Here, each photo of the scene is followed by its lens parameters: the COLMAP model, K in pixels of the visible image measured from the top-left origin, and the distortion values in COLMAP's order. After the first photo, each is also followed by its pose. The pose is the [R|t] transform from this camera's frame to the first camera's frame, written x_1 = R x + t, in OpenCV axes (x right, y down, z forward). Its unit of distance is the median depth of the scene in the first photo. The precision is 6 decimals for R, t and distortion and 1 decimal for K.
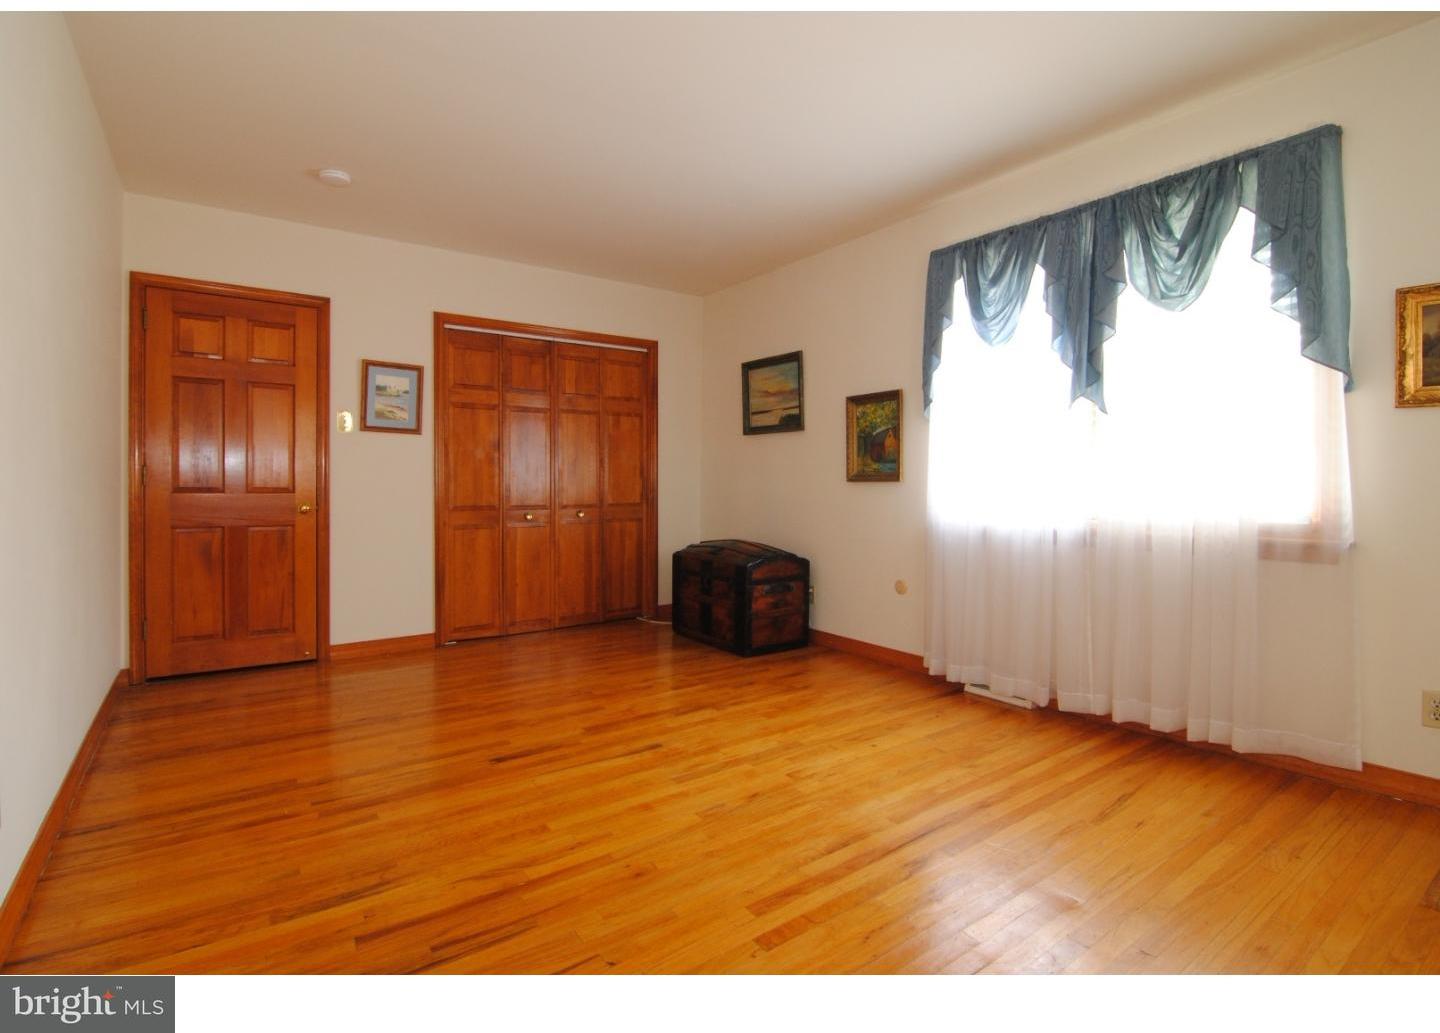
lens RADIAL K [[699.4, 0, 713.7], [0, 699.4, 482.9], [0, 0, 1]] dist [0.002517, 0.000079]
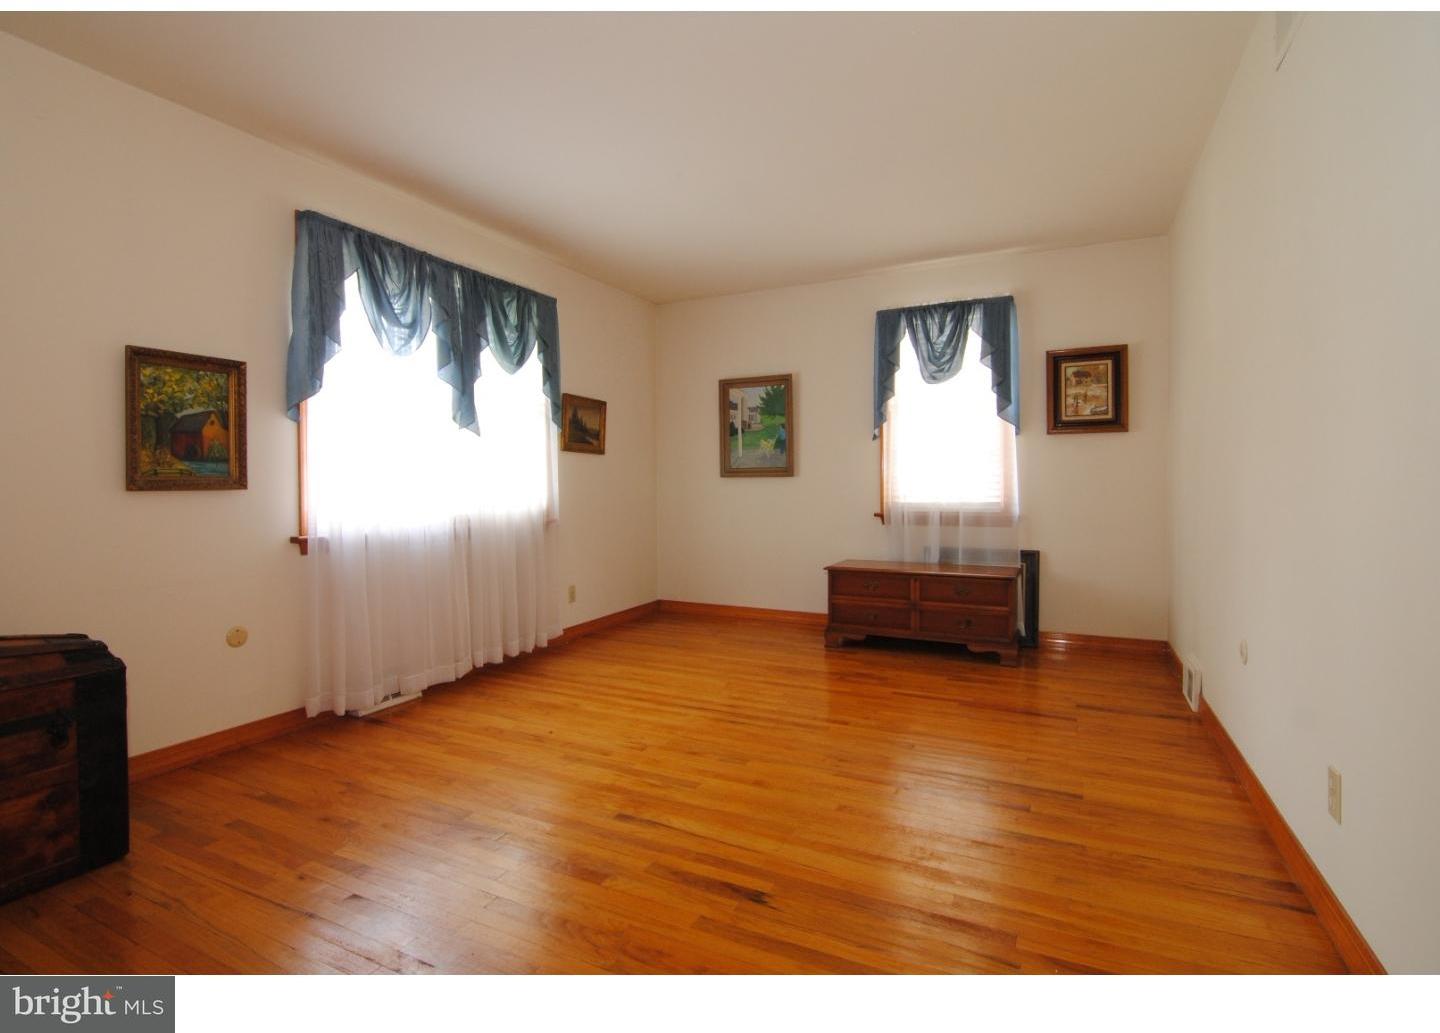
lens RADIAL K [[699.4, 0, 713.7], [0, 699.4, 482.9], [0, 0, 1]] dist [0.002517, 0.000079]
pose [[-0.474870, 0.006028, 0.880036, -0.849407], [0.009077, 0.999957, -0.001951, -0.003864], [-0.880009, 0.007062, -0.474904, 1.300381]]
